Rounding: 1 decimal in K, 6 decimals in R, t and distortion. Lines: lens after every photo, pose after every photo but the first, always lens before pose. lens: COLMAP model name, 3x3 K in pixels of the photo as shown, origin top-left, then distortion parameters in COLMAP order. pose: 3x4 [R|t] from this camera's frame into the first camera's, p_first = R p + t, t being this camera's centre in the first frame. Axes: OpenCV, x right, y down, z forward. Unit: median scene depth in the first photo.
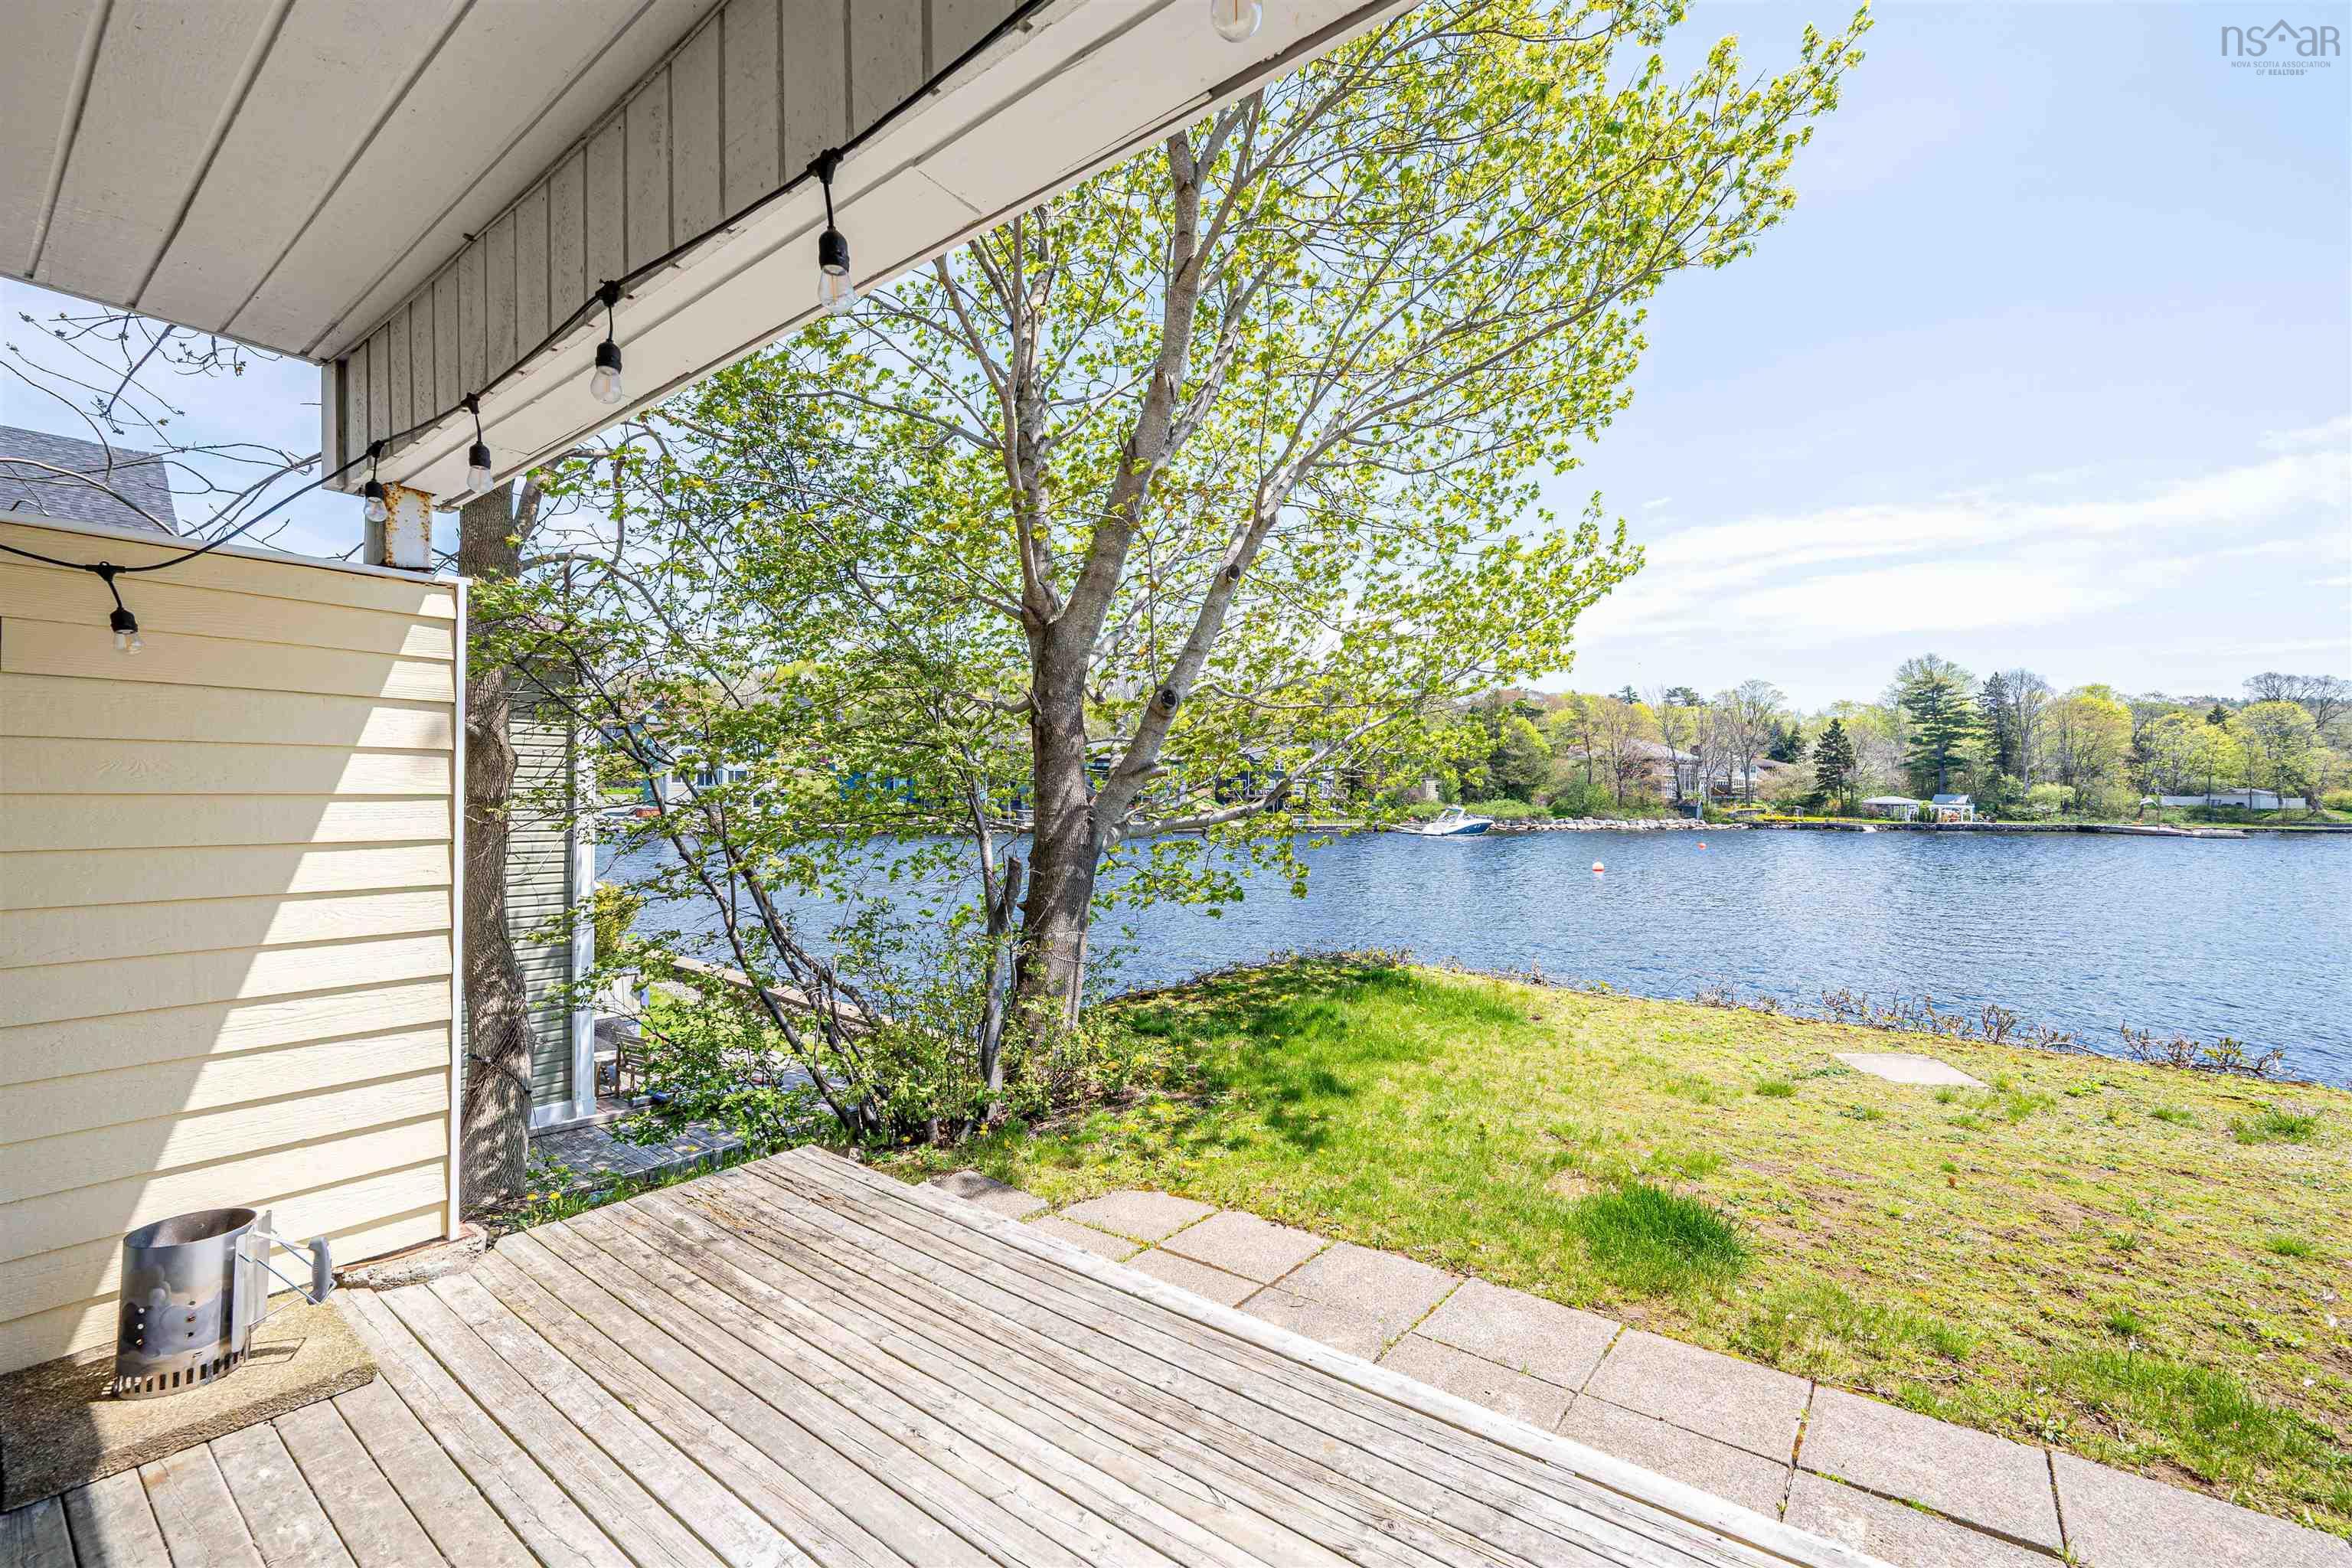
lens RADIAL K [[952.1, 0, 1176.0], [0, 952.1, 784.0], [0, 0, 1]] dist [0.001511, 0.000357]
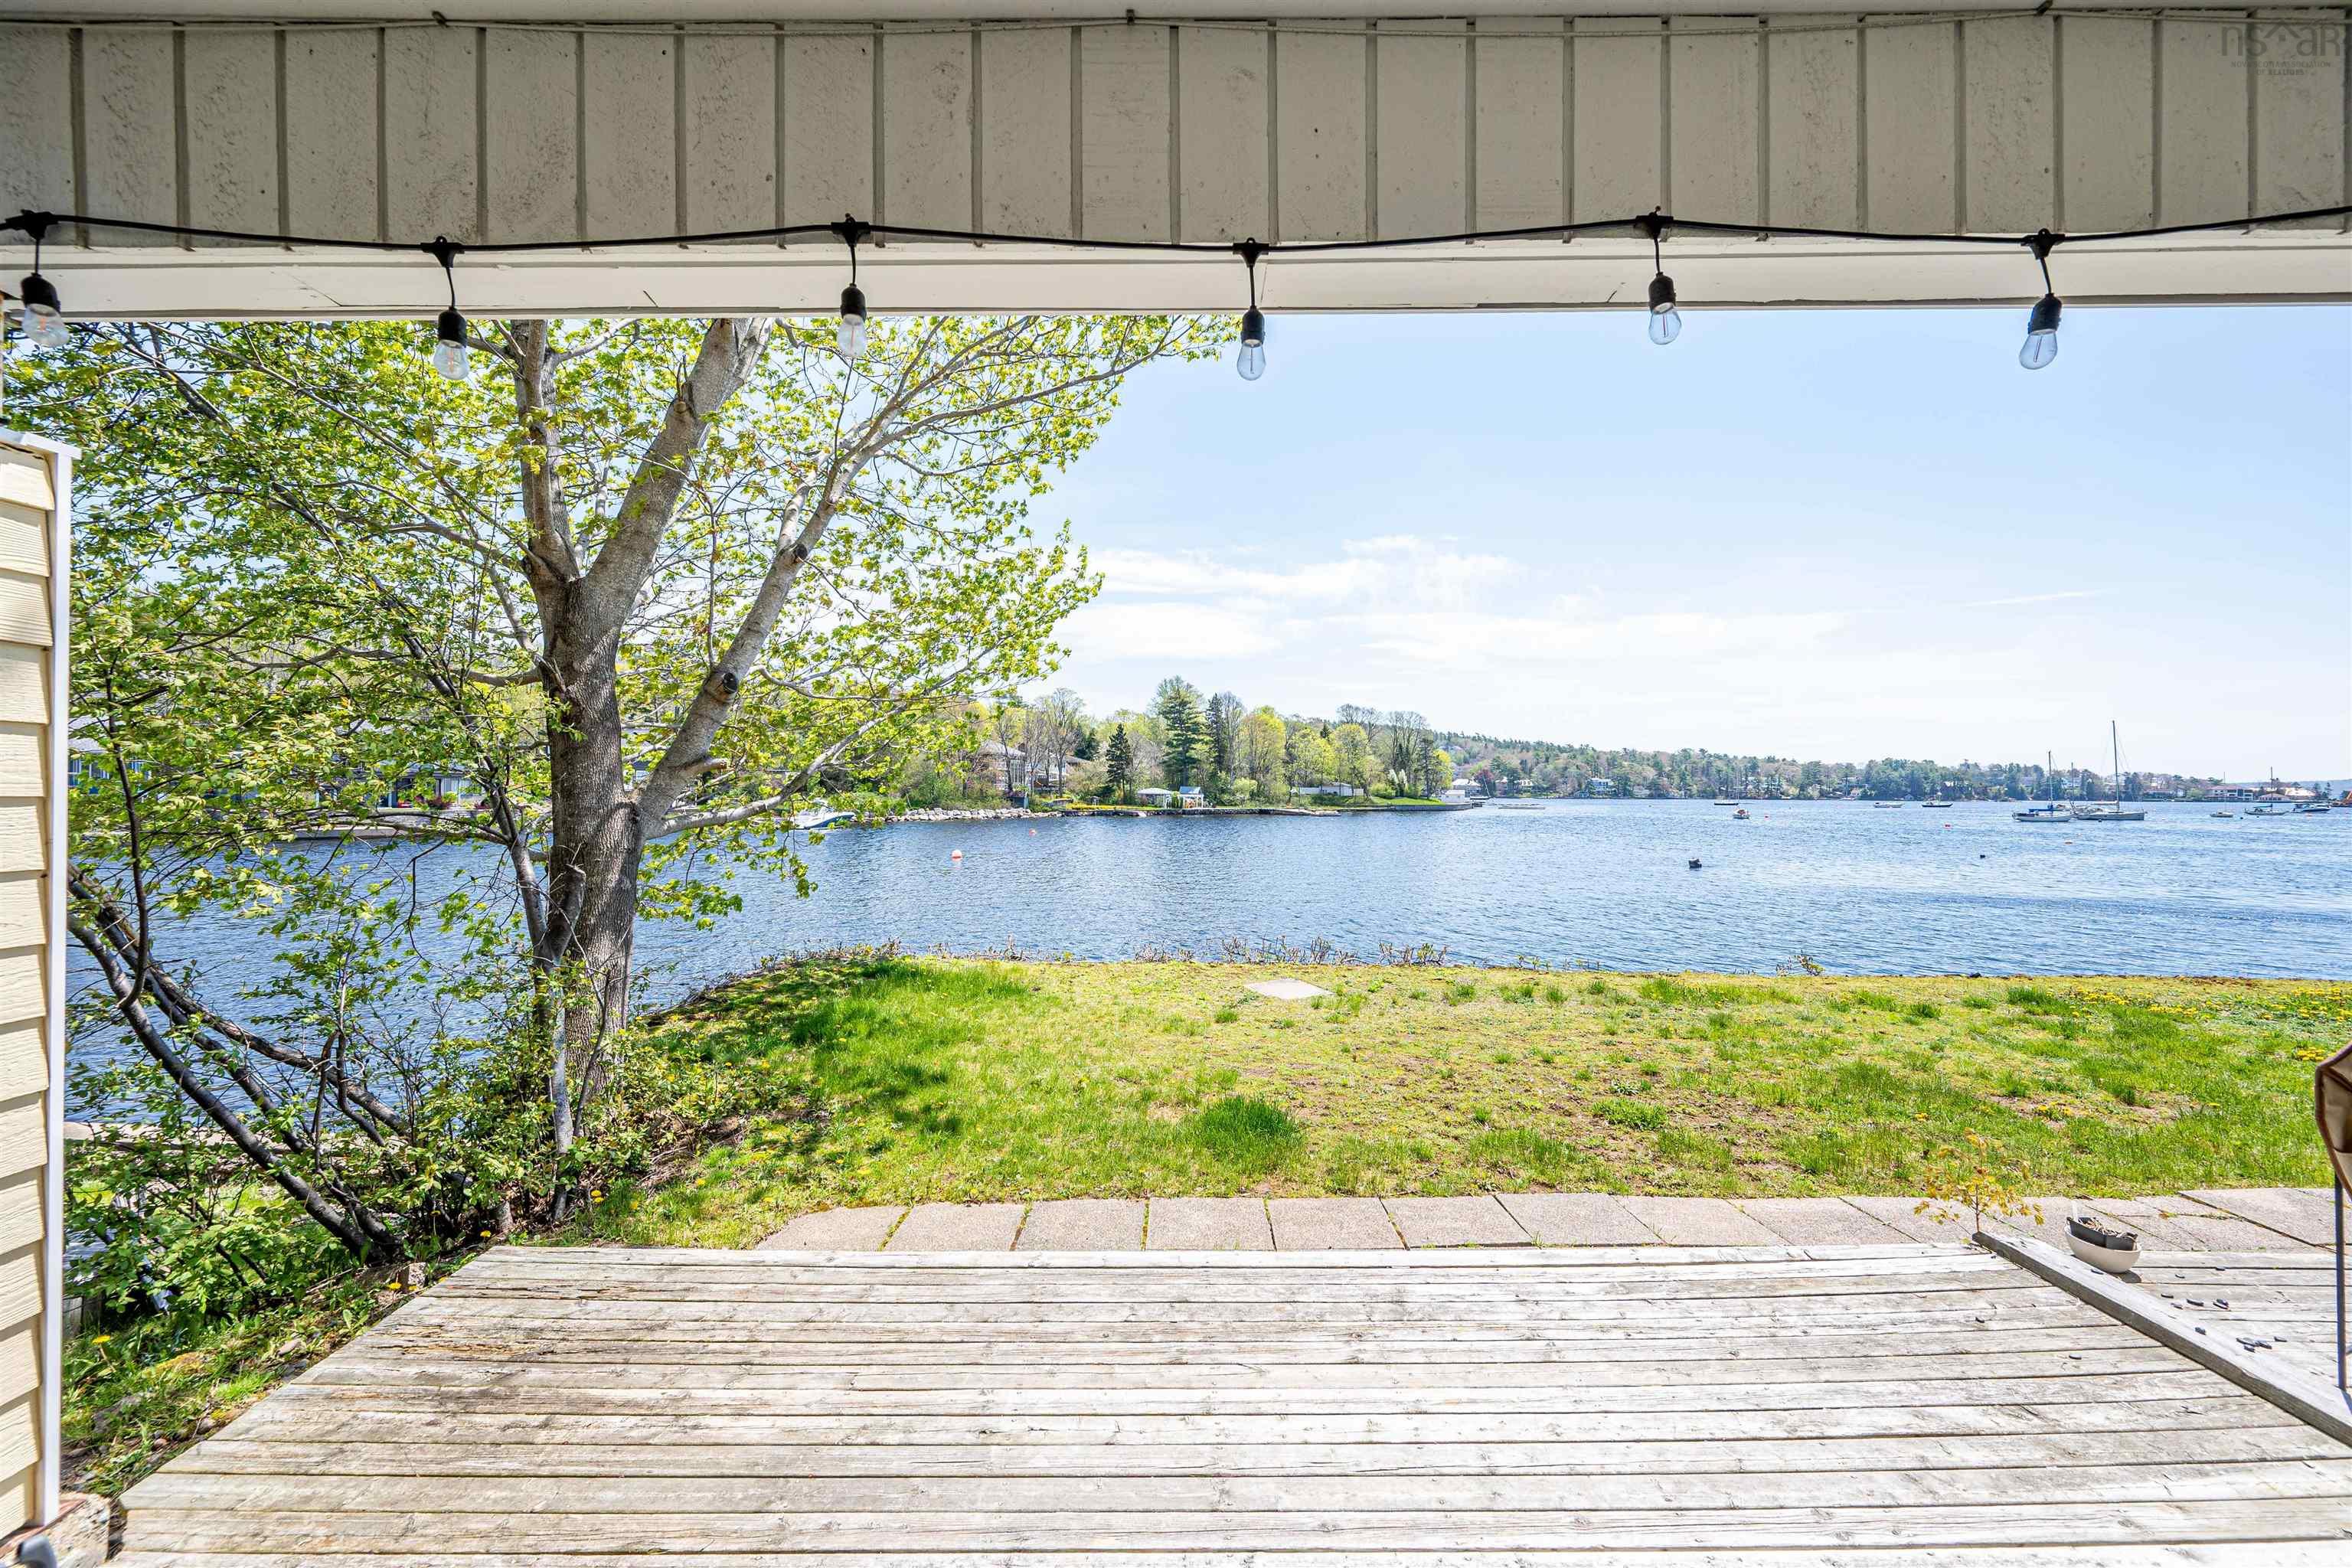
lens RADIAL K [[960.2, 0, 1176.0], [0, 960.2, 784.0], [0, 0, 1]] dist [-0.001694, -0.000059]
pose [[0.785824, -0.000572, 0.618450, -0.230990], [-0.004396, 0.999969, 0.006511, -0.001658], [-0.618434, -0.007835, 0.785798, 0.029003]]
